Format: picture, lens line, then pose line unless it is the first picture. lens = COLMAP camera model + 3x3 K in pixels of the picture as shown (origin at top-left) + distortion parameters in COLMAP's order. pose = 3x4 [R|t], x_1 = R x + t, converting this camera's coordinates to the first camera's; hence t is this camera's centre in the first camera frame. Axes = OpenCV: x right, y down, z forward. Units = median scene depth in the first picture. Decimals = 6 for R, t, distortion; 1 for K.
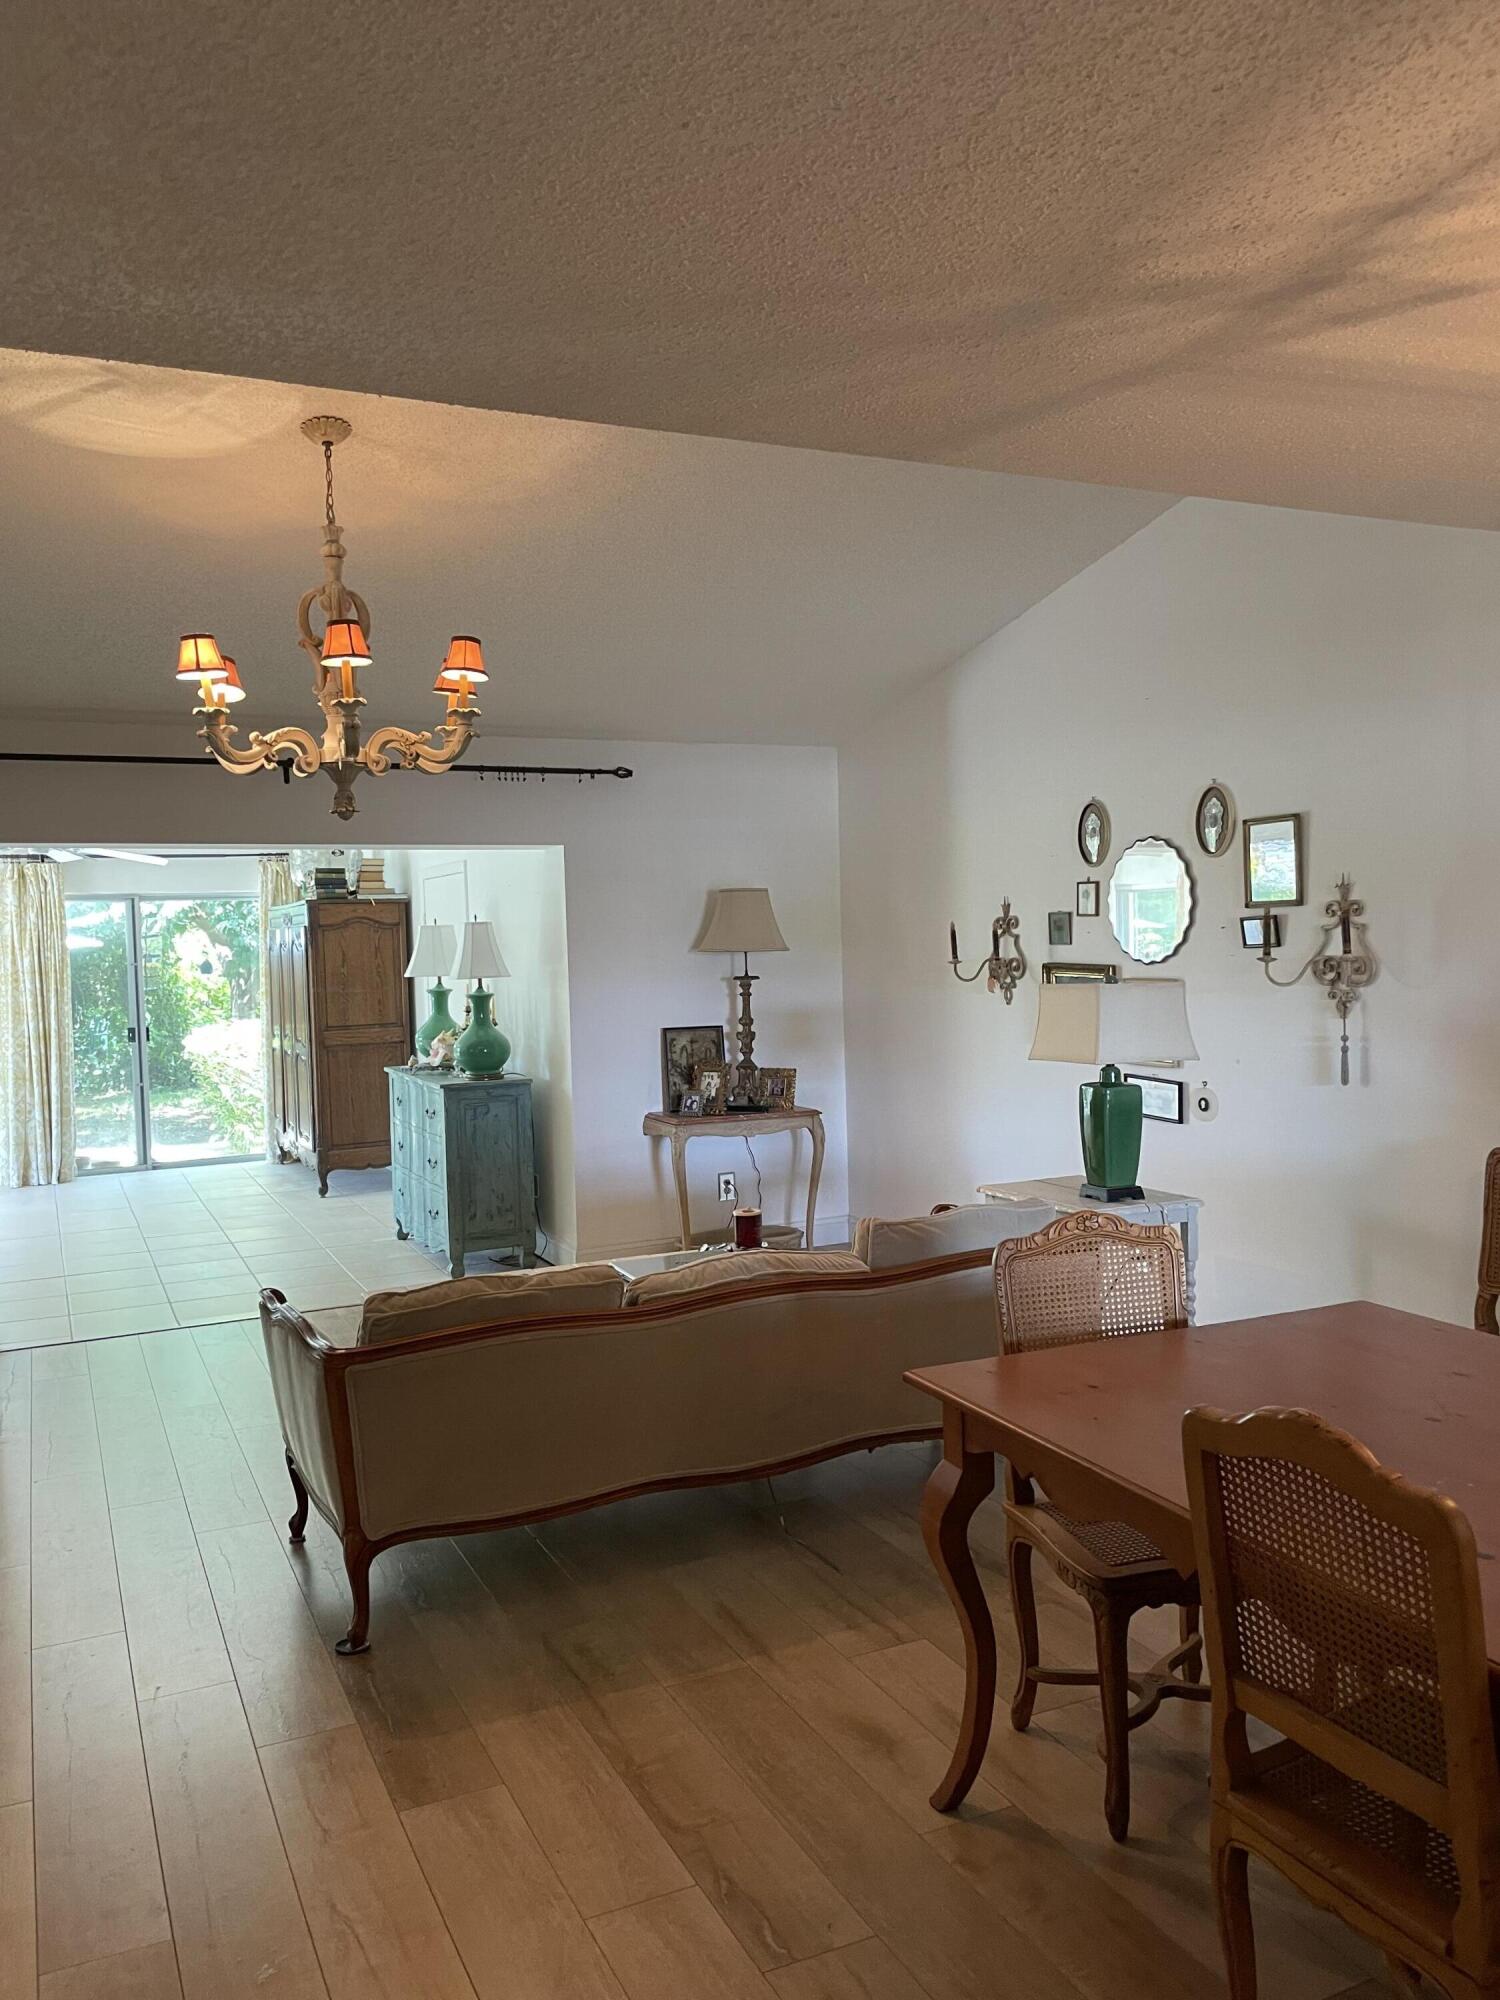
lens RADIAL K [[1513.6, 0, 740.7], [0, 1513.6, 1010.5], [0, 0, 1]] dist [0.093822, -0.142381]
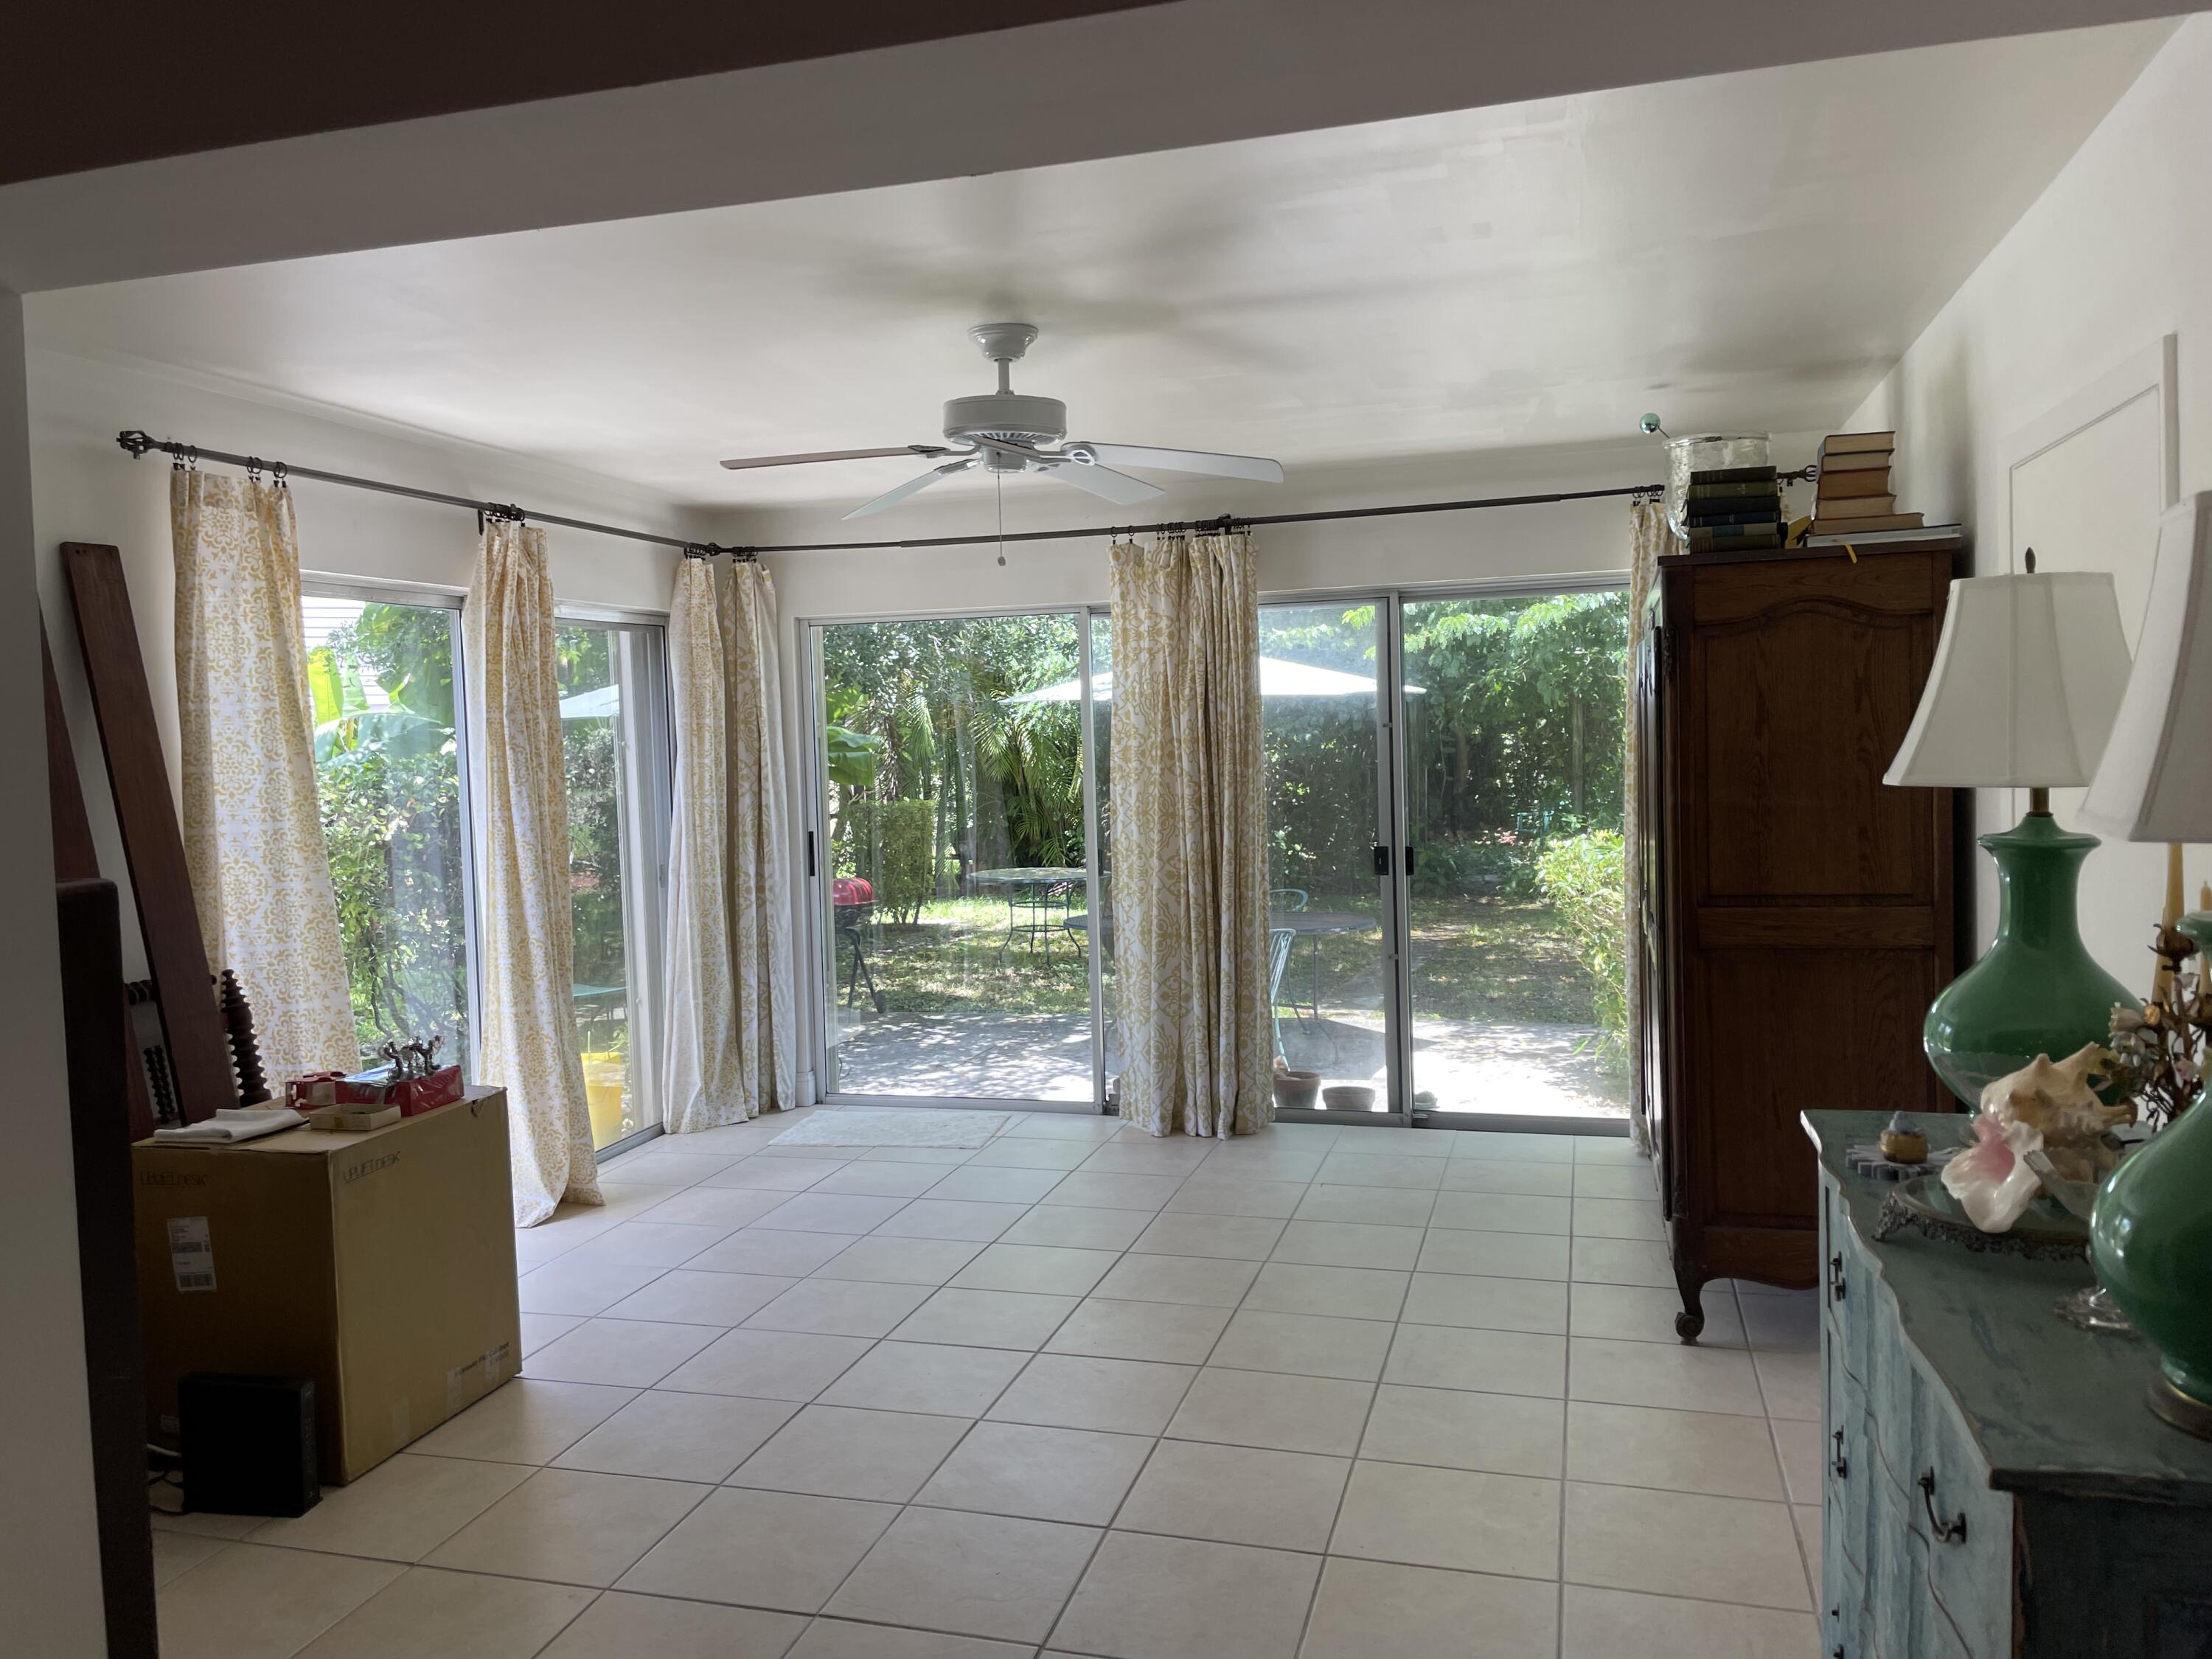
lens RADIAL K [[1652.6, 0, 1026.4], [0, 1652.6, 783.3], [0, 0, 1]] dist [0.004814, -0.000418]
pose [[0.720466, 0.027286, -0.692953, -0.224983], [-0.021040, 0.999626, 0.017487, -0.041061], [0.693171, 0.001981, 0.720771, 1.191259]]
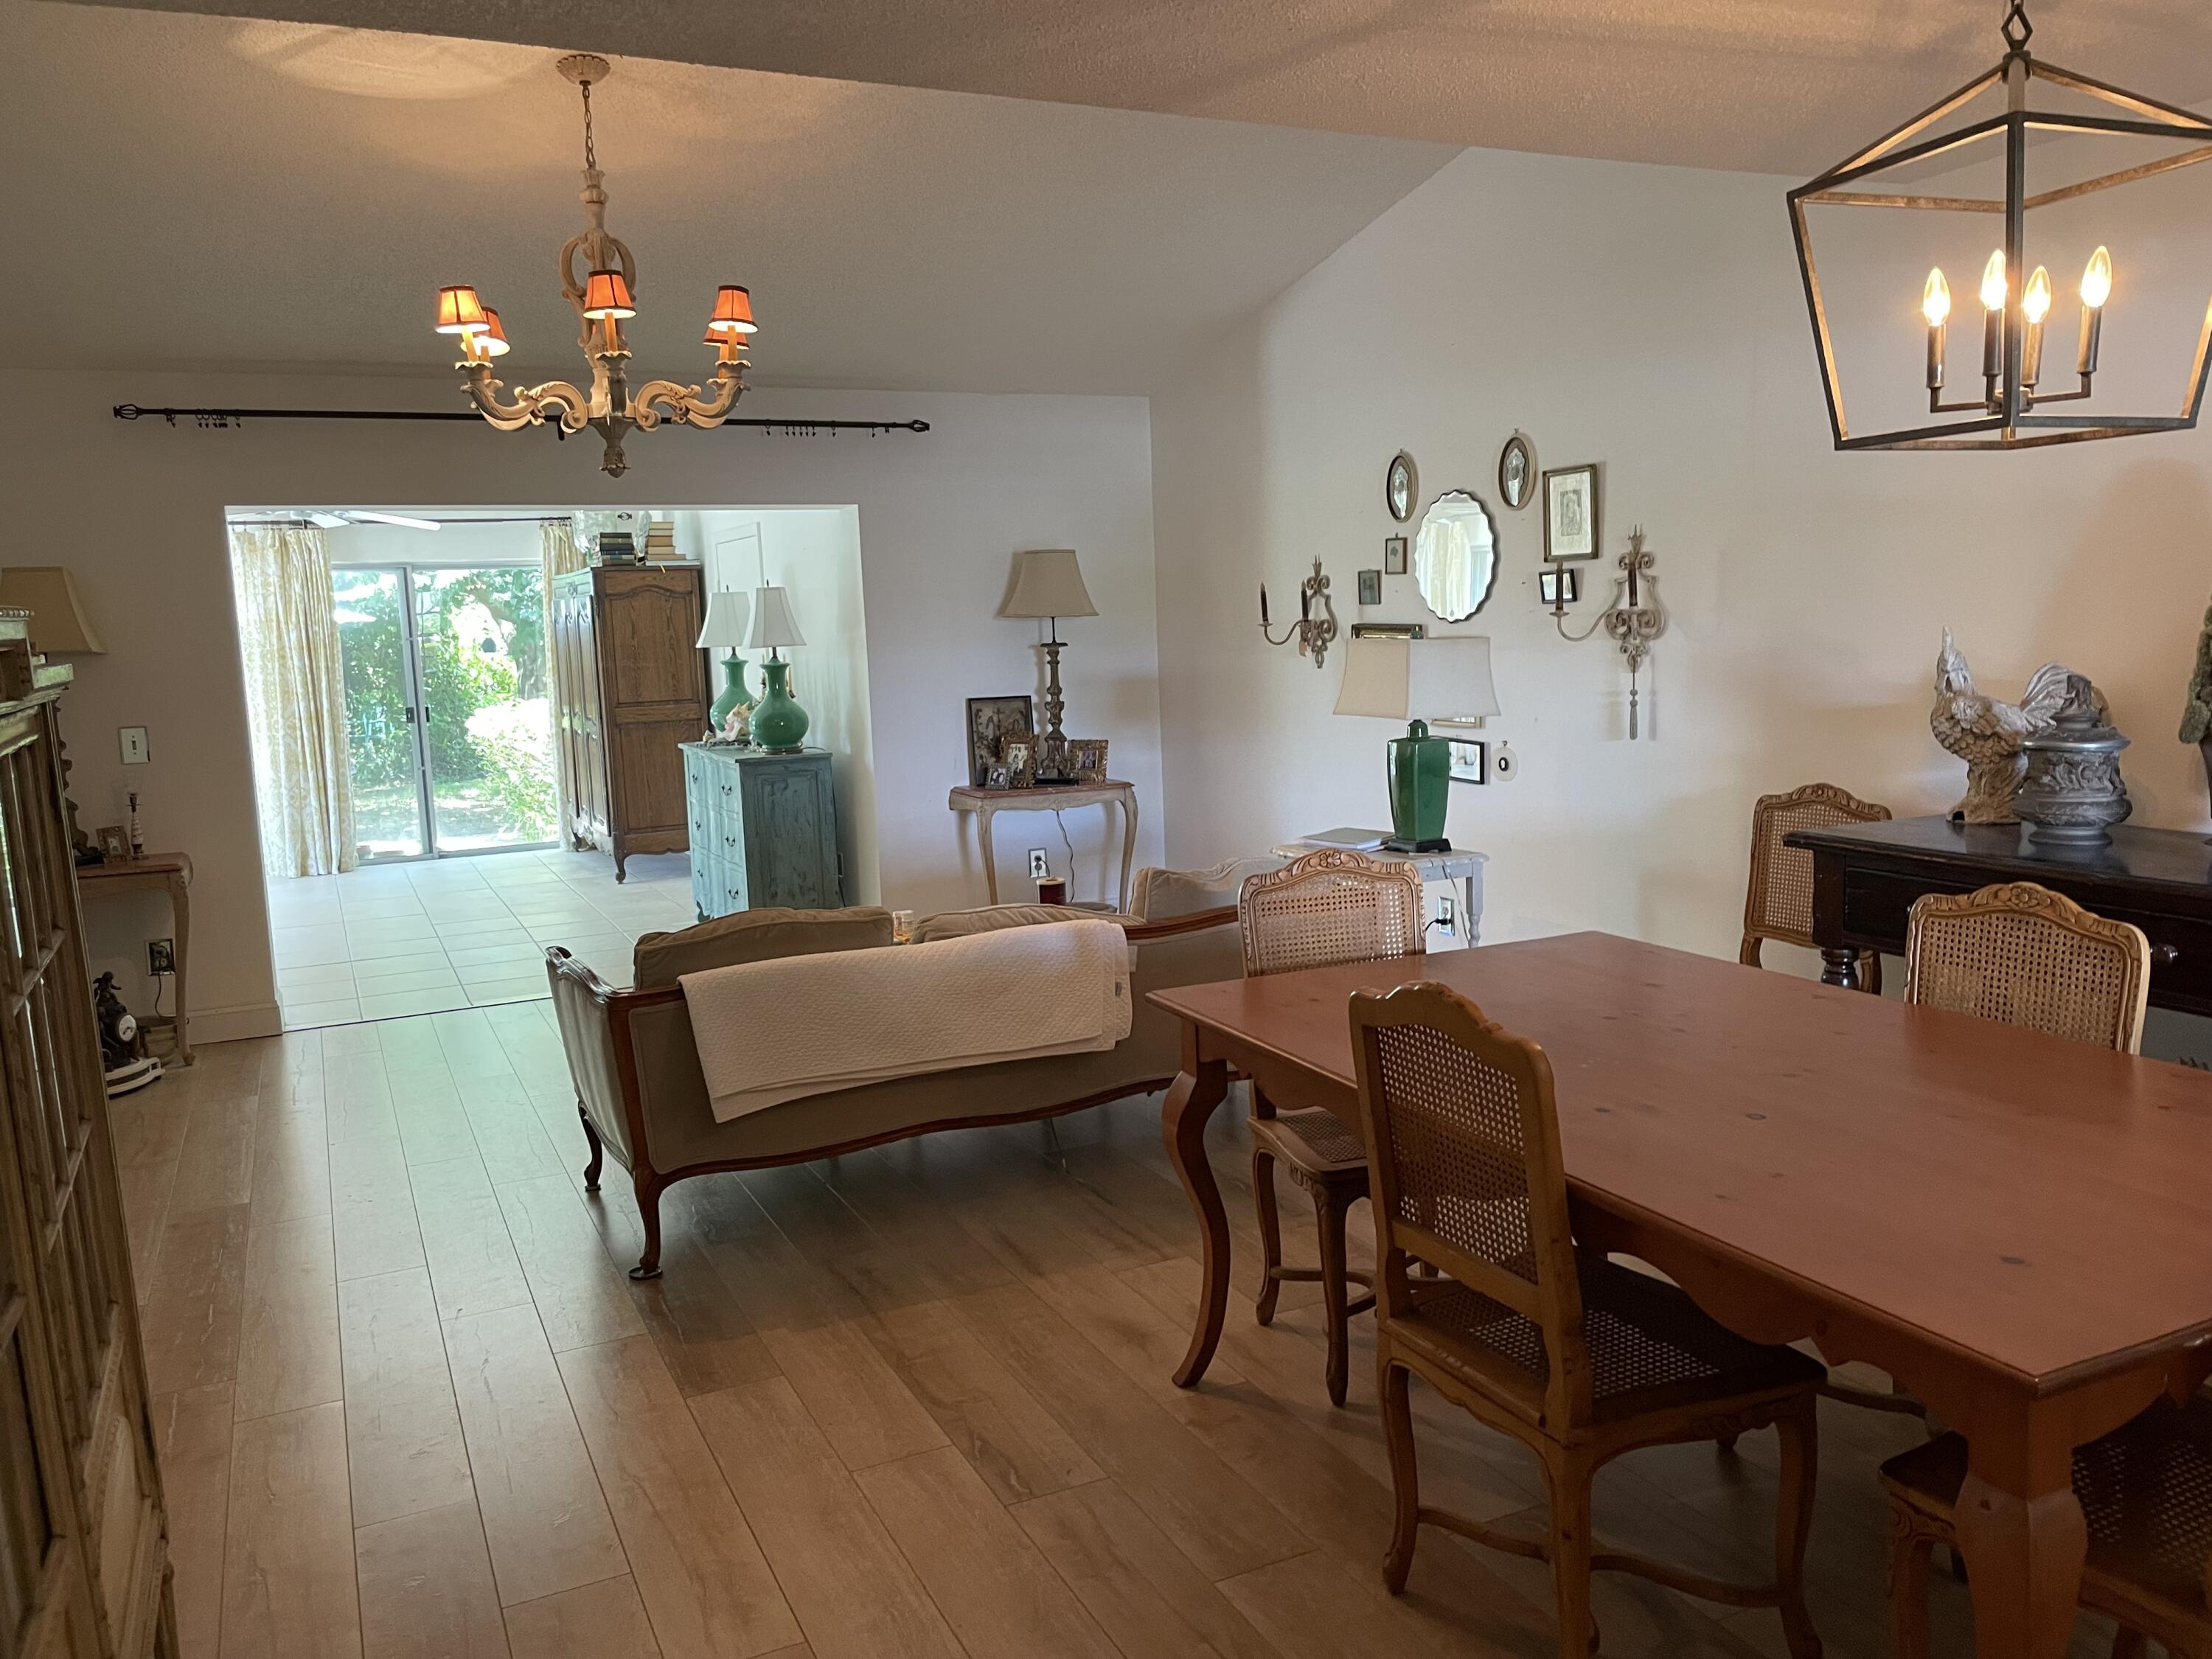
lens RADIAL K [[1675.0, 0, 1116.4], [0, 1675.0, 826.1], [0, 0, 1]] dist [0.086999, -0.135543]
pose [[0.999836, -0.010924, 0.014473, 0.040536], [0.009758, 0.996879, 0.078335, 0.015270], [-0.015283, -0.078181, 0.996822, -0.098092]]
